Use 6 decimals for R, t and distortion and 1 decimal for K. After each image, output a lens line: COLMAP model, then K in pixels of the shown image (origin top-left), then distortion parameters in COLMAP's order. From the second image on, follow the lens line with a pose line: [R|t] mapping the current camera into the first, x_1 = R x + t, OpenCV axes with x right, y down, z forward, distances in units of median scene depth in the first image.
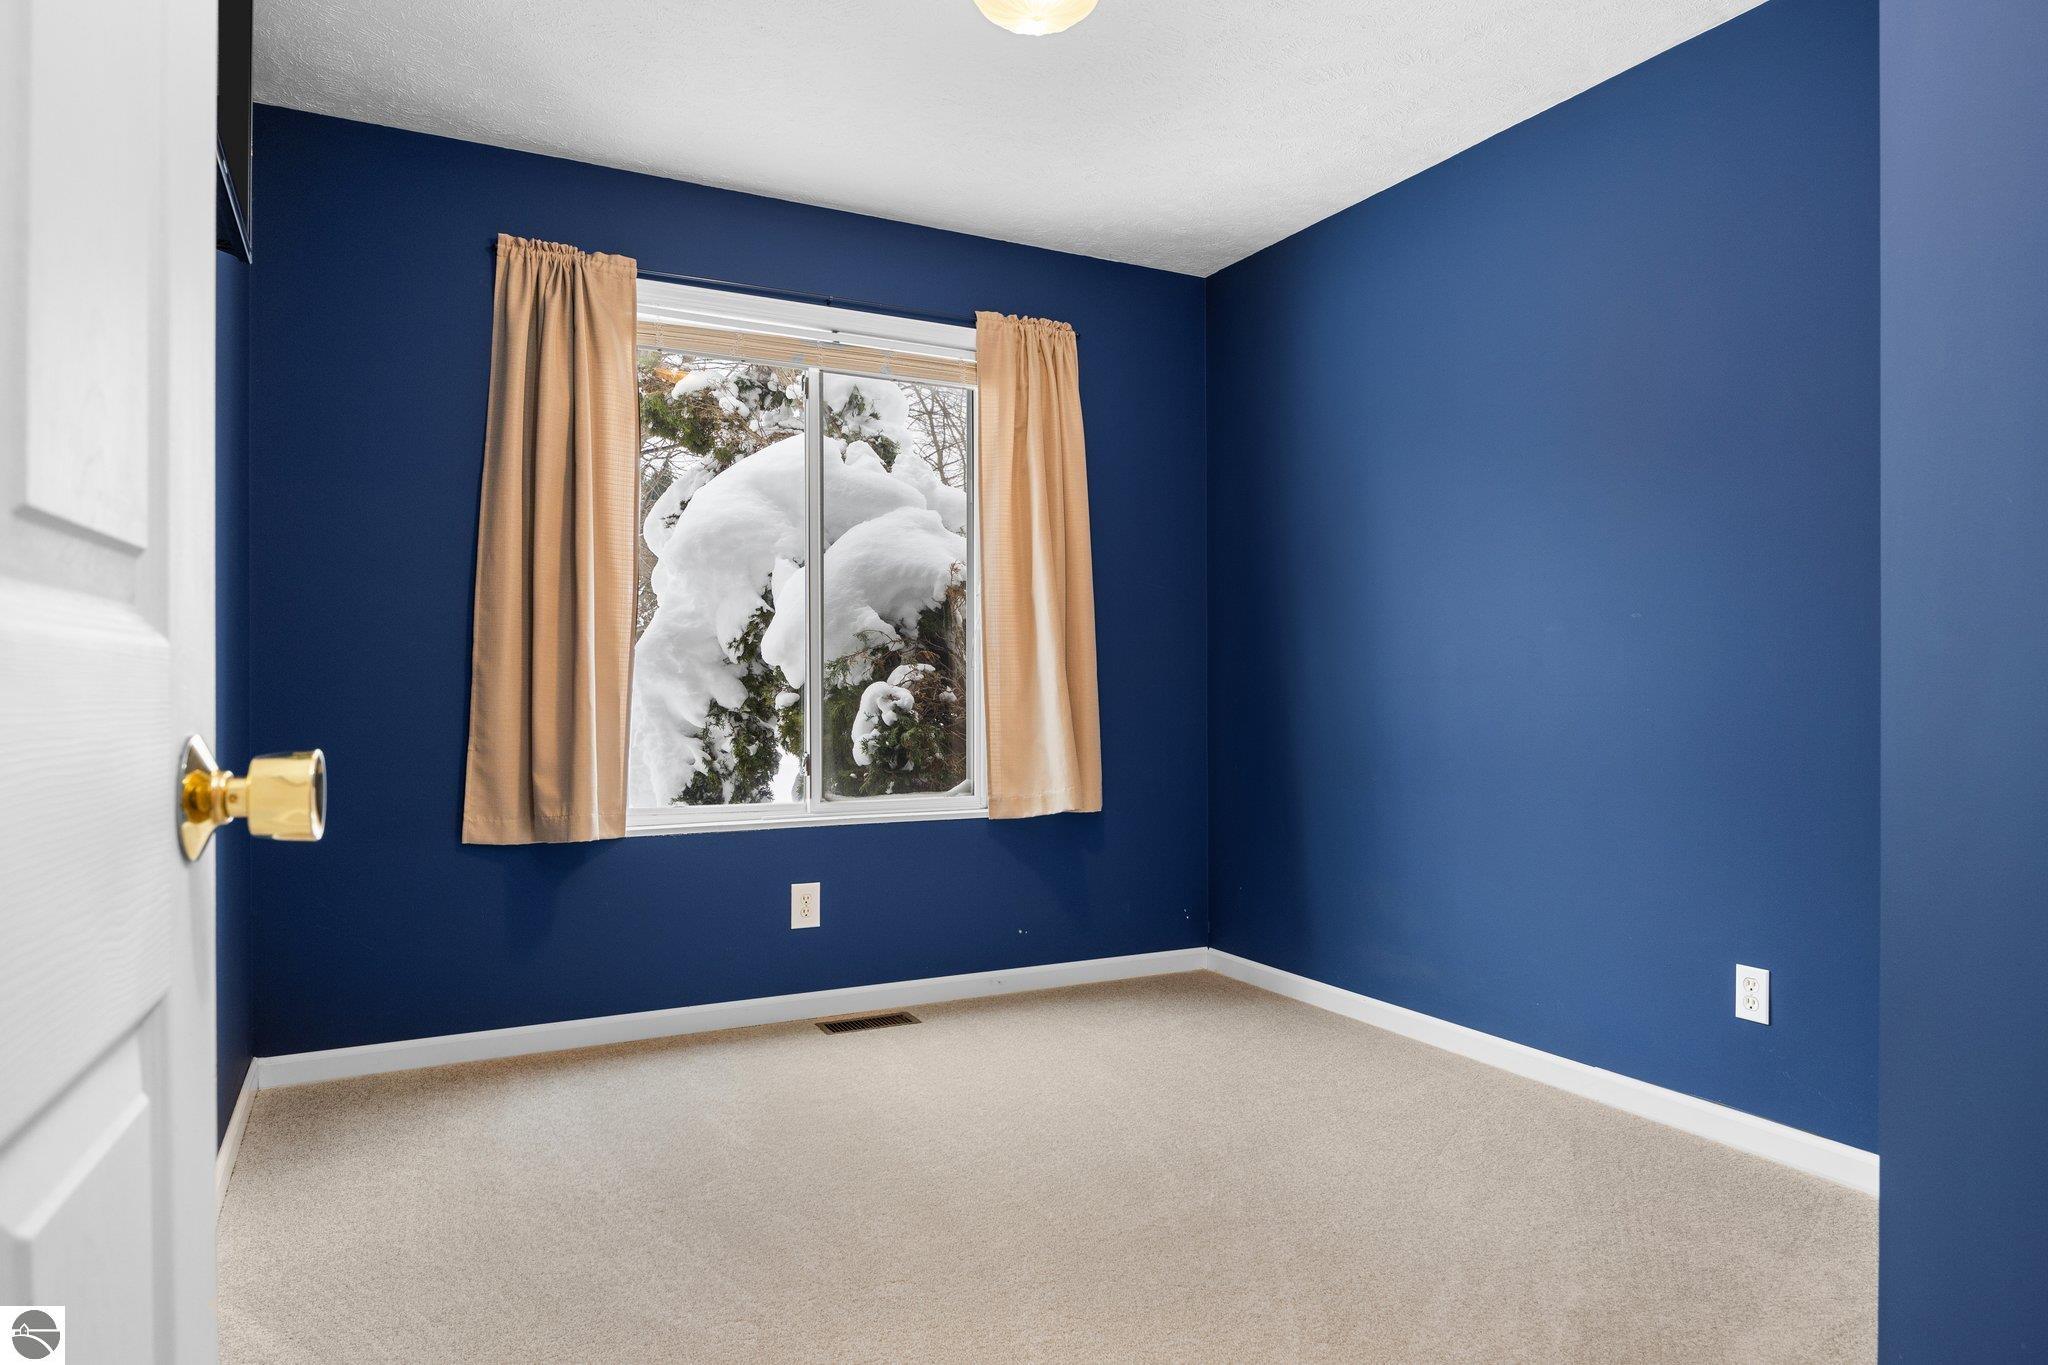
lens RADIAL K [[1251.5, 0, 1023.3], [0, 1251.5, 684.3], [0, 0, 1]] dist [-0.001665, -0.000318]
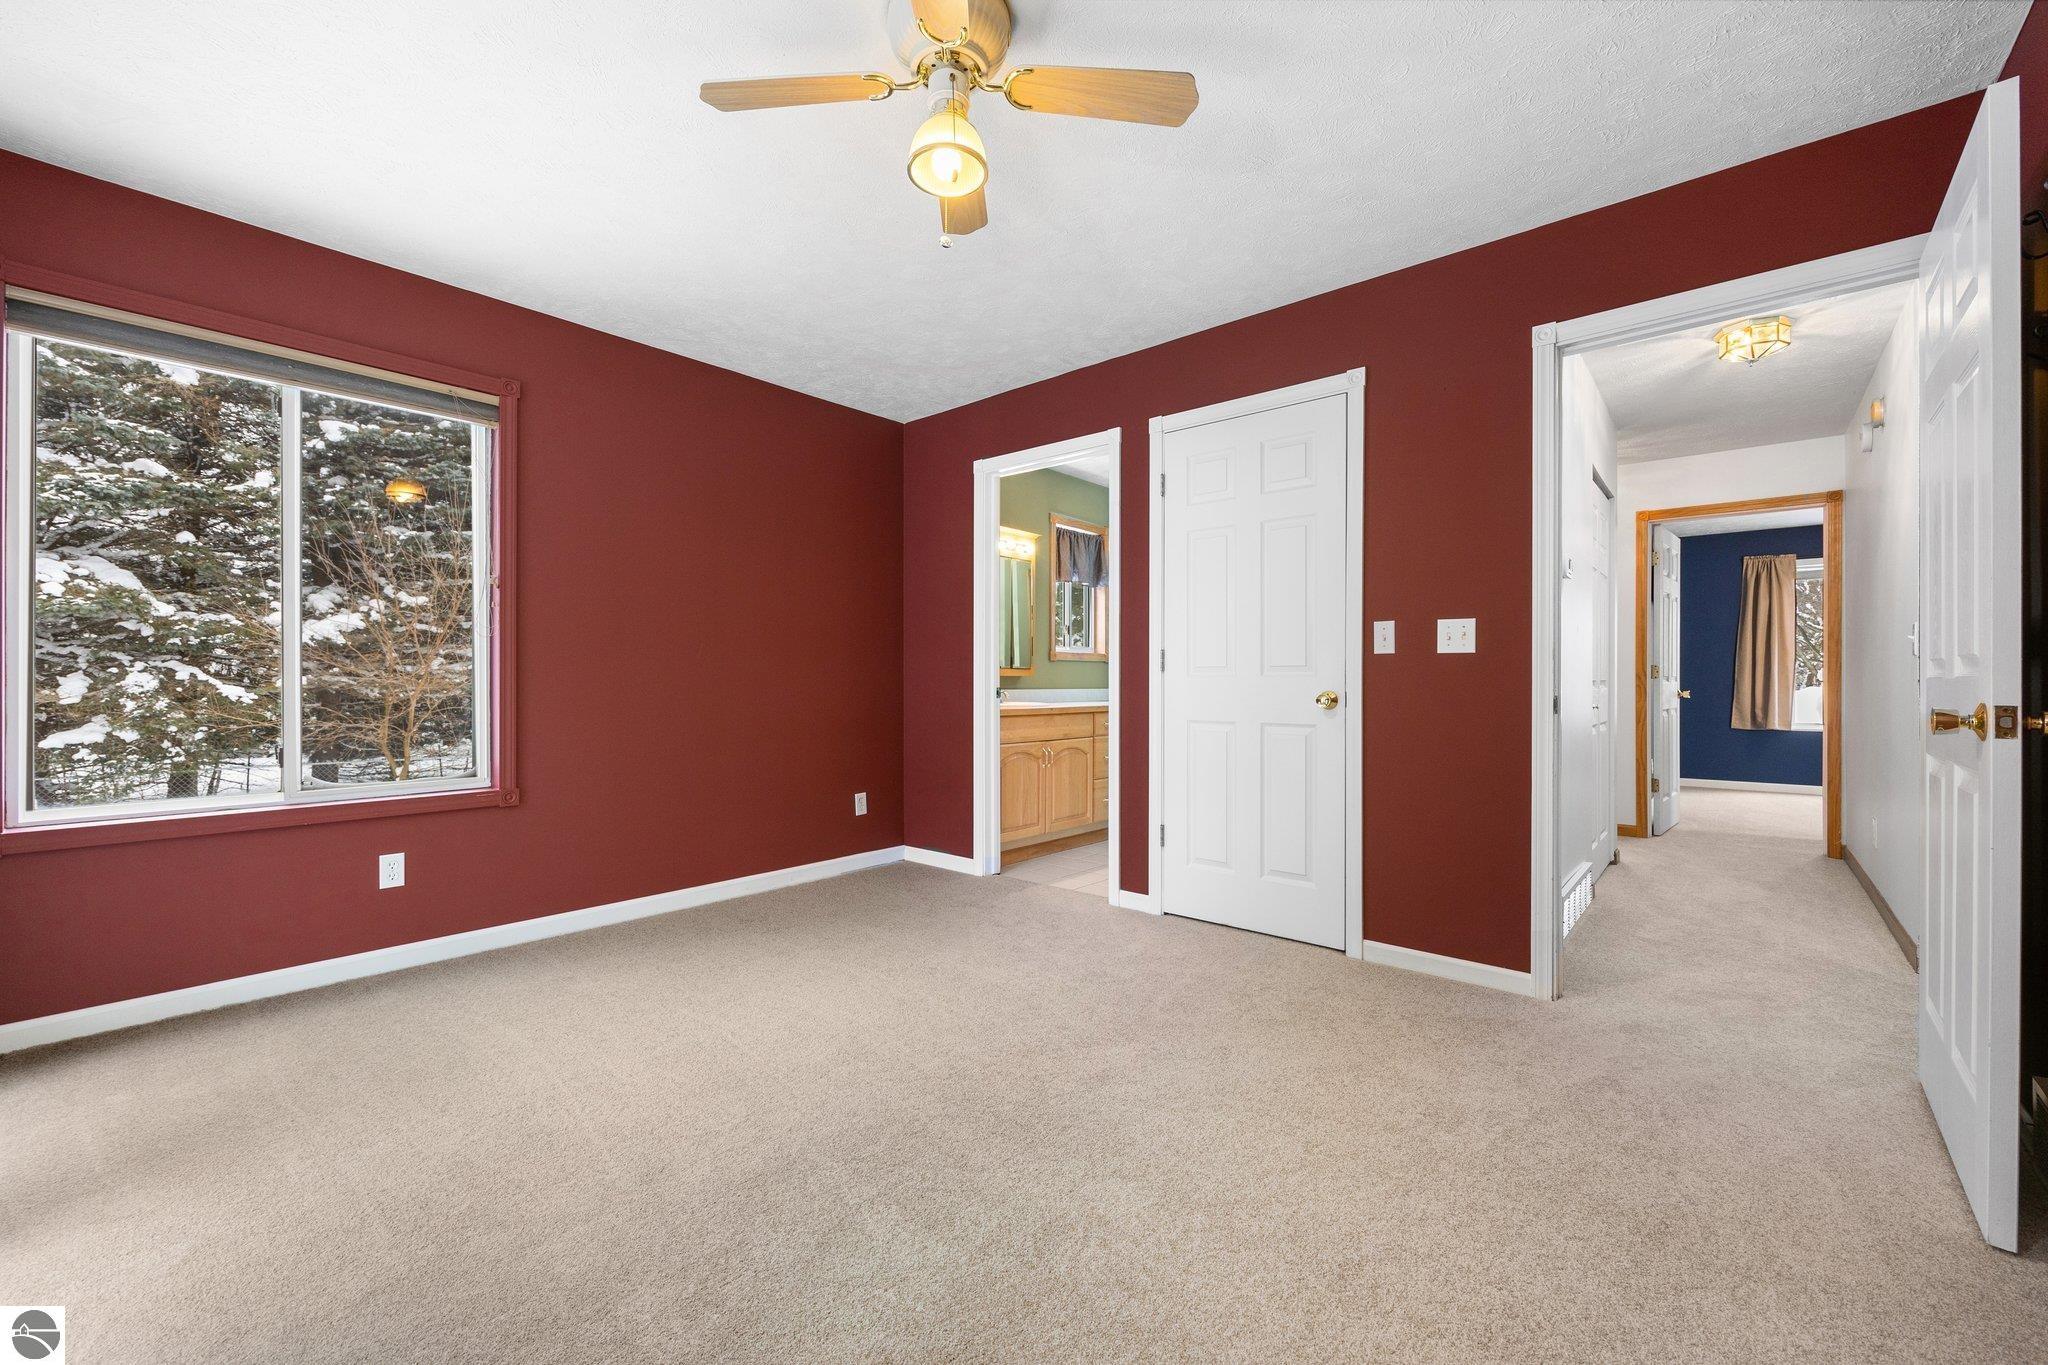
lens RADIAL K [[822.6, 0, 1022.0], [0, 822.6, 683.7], [0, 0, 1]] dist [0.001907, 0.000120]
pose [[0.375230, 0.001483, -0.926931, 0.985778], [0.001176, 0.999997, 0.002075, -0.008836], [0.926931, -0.001869, 0.375227, -1.786445]]
